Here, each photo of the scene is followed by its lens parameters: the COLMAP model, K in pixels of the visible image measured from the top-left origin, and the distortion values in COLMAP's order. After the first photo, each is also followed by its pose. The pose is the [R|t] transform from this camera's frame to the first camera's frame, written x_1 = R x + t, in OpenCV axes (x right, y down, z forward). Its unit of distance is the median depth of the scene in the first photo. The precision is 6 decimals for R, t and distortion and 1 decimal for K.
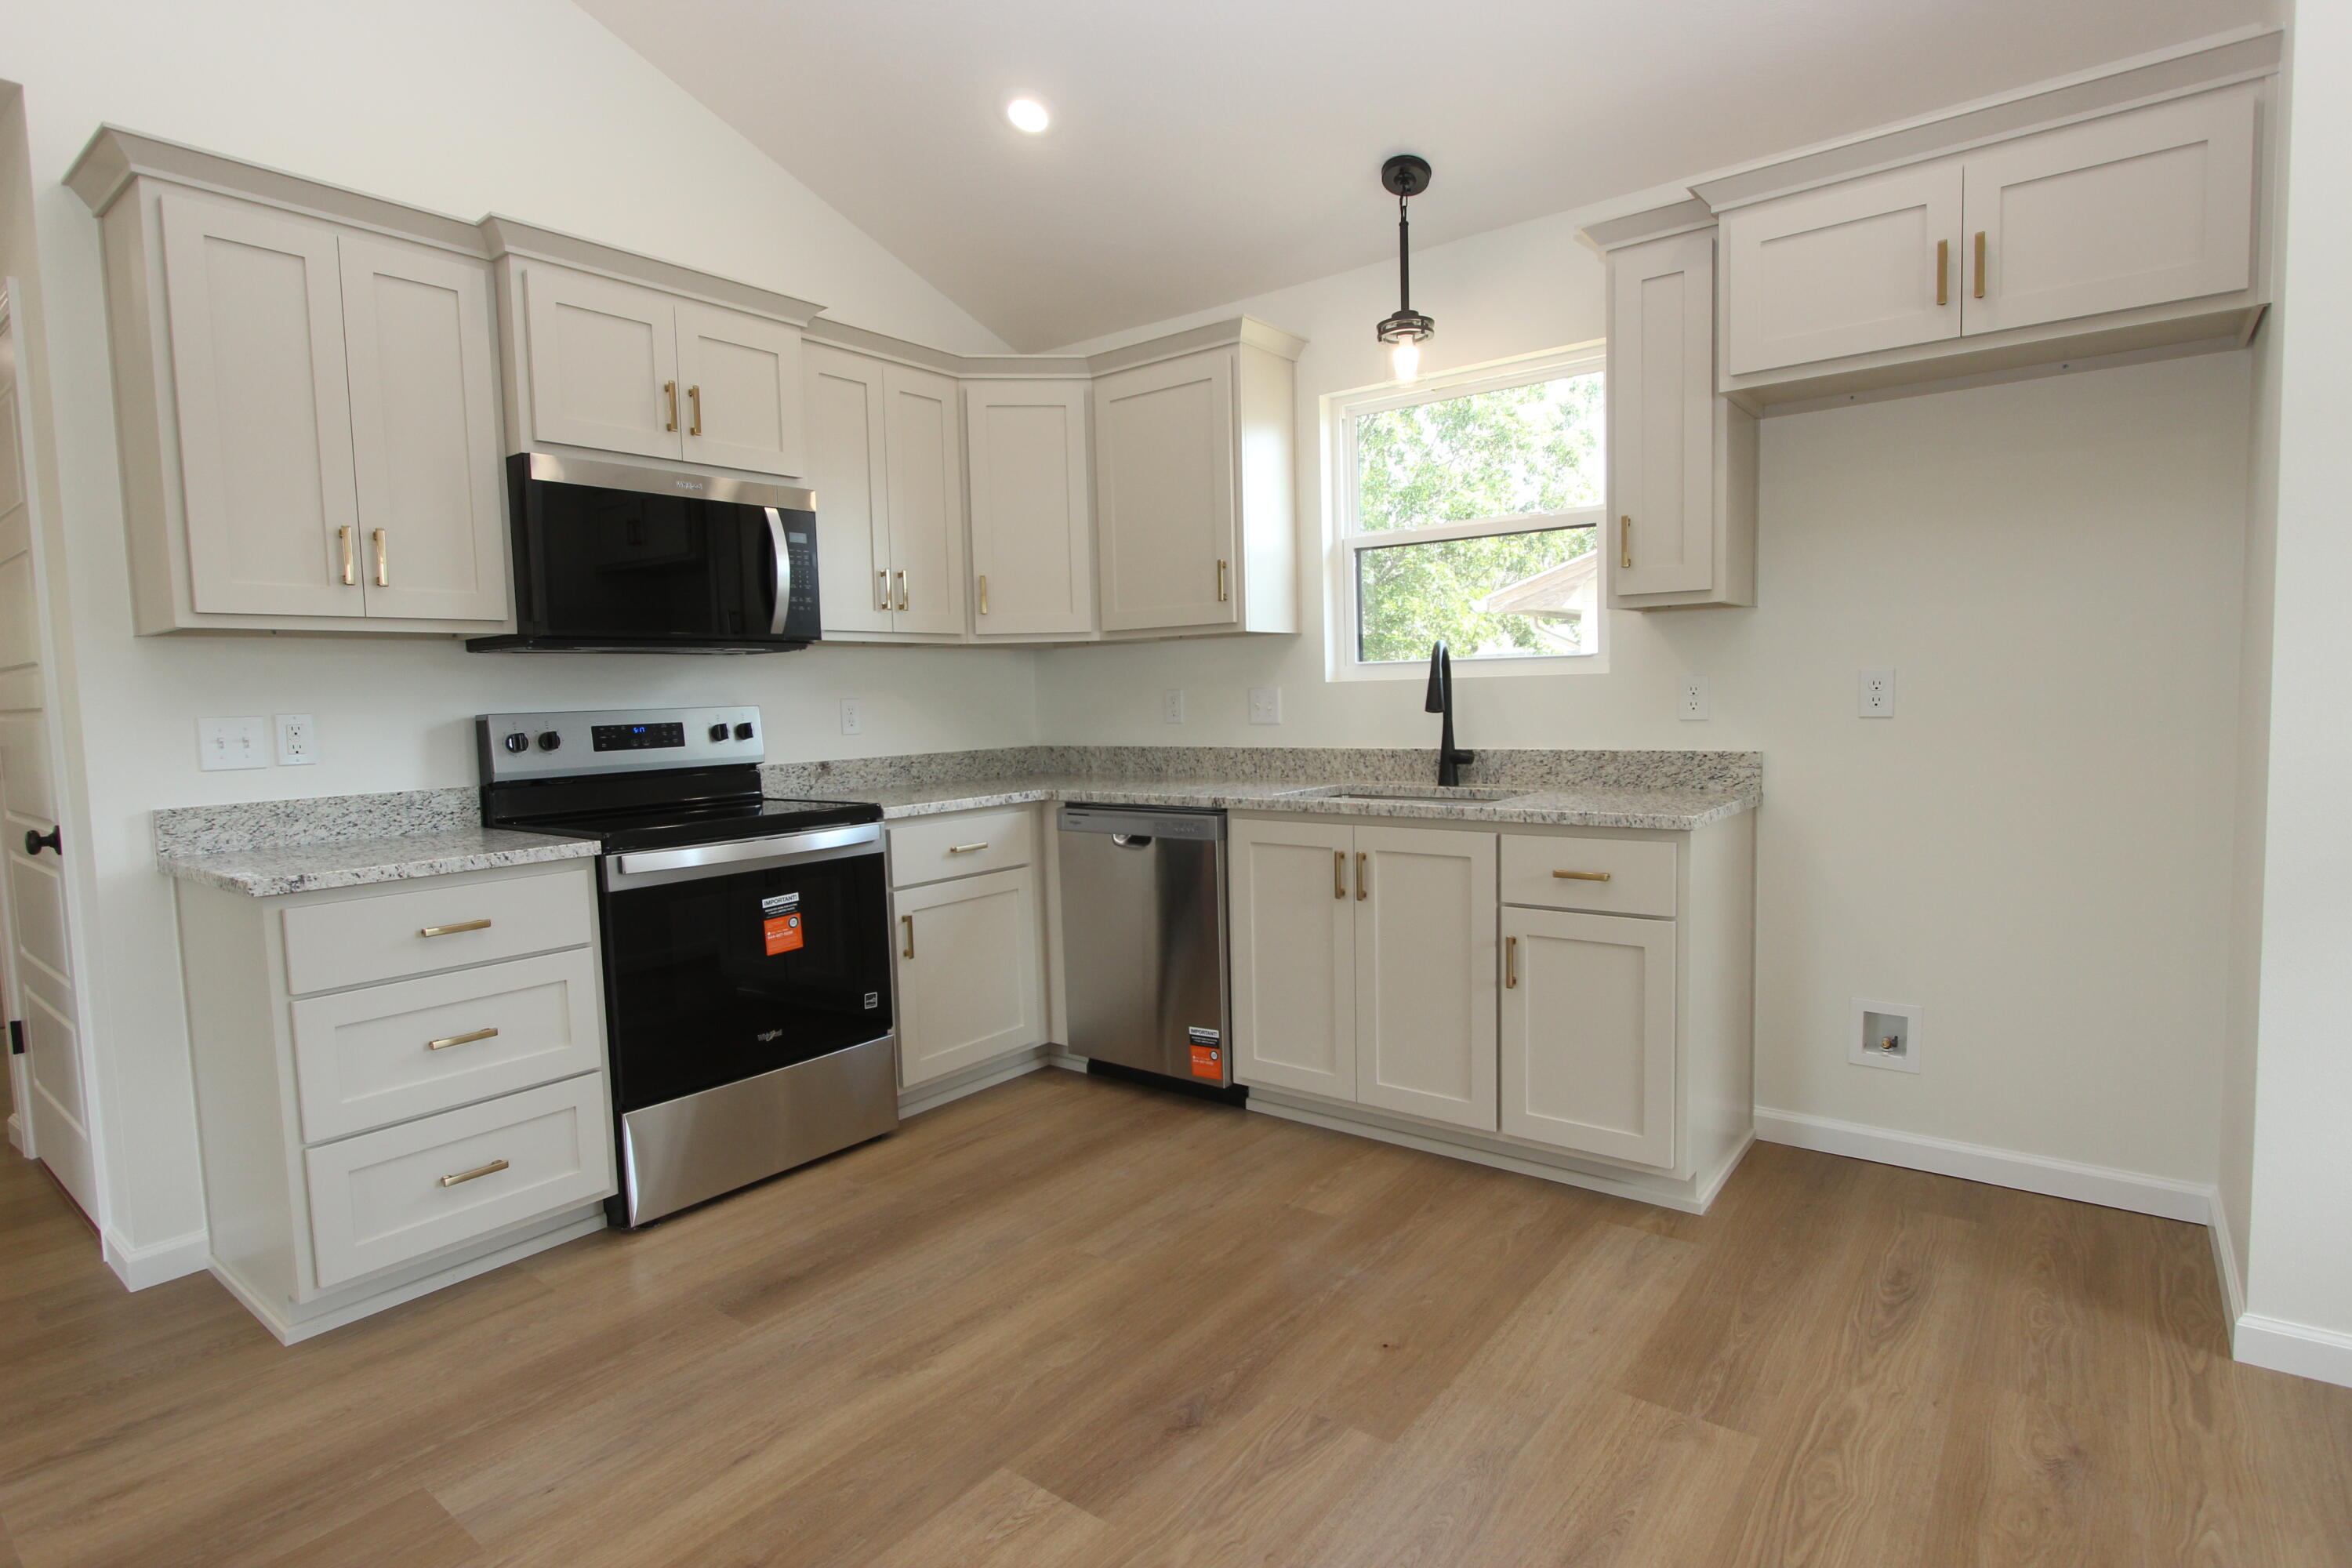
lens RADIAL K [[1186.8, 0, 1177.6], [0, 1186.8, 785.2], [0, 0, 1]] dist [-0.012407, 0.000257]
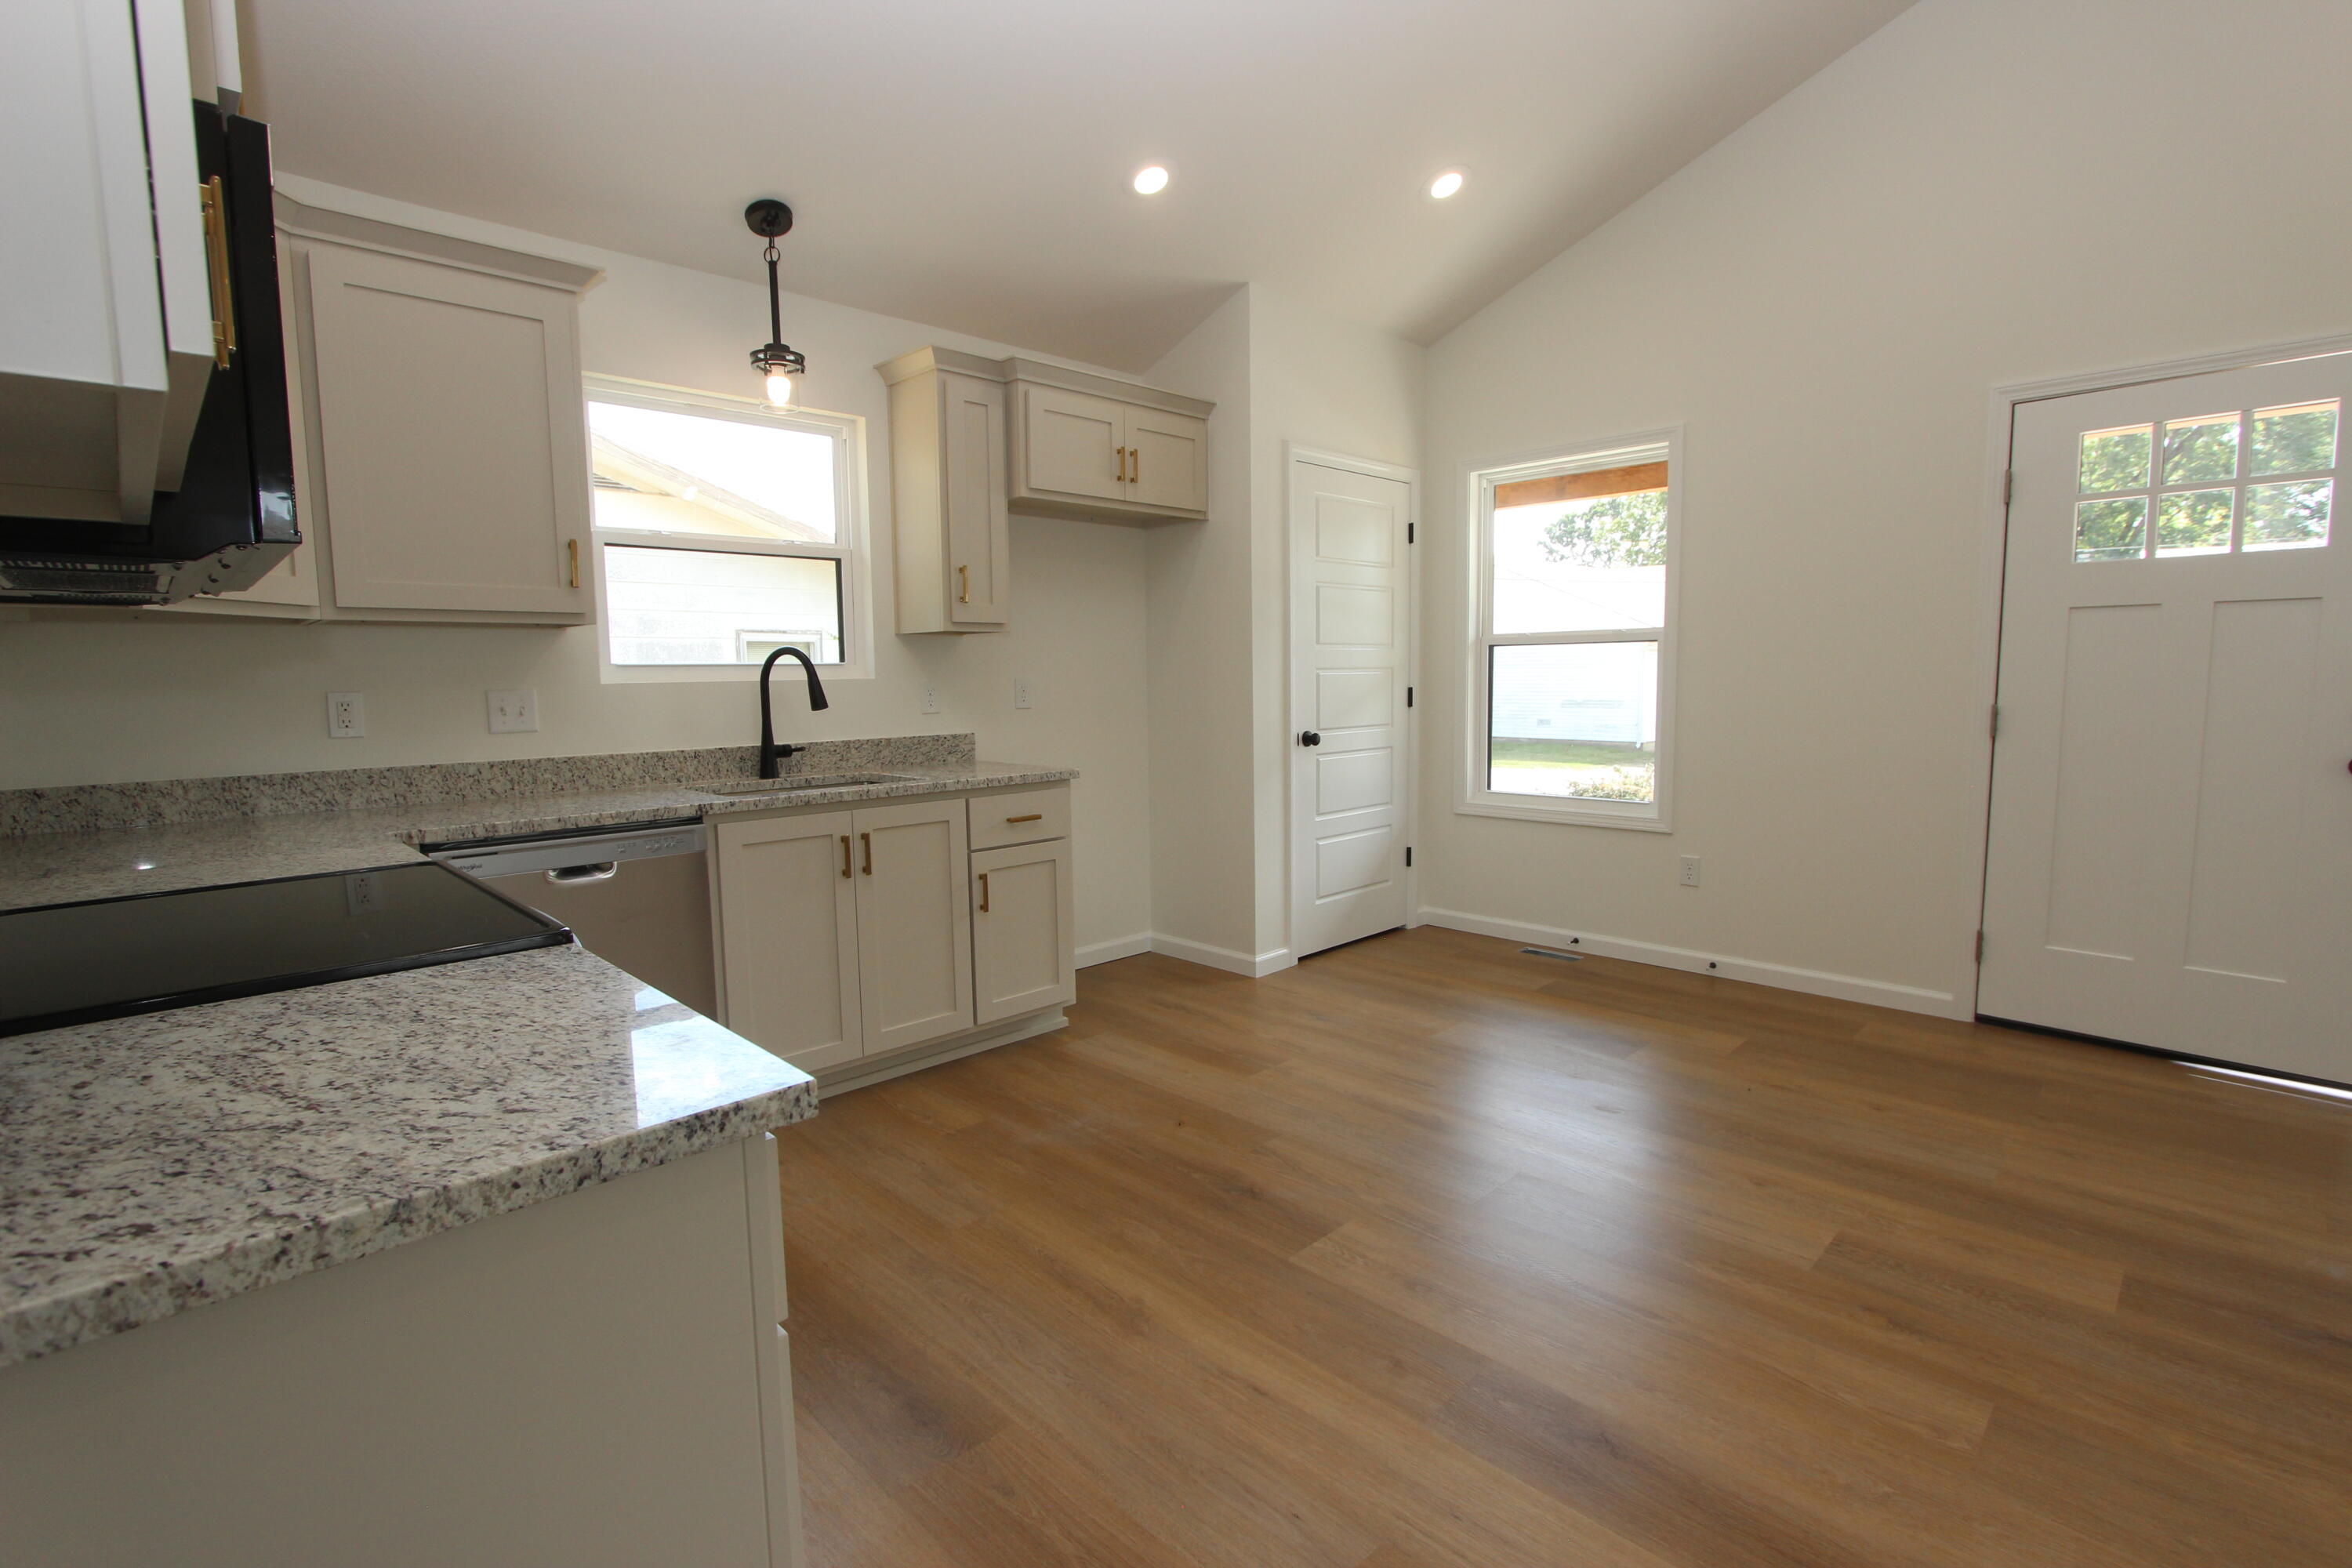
lens RADIAL K [[1079.2, 0, 1177.3], [0, 1079.2, 776.2], [0, 0, 1]] dist [-0.002180, -0.000127]
pose [[0.135842, -0.070035, 0.988252, -0.816592], [0.088364, 0.994379, 0.058323, -0.030404], [-0.986782, 0.079403, 0.141267, 0.555140]]
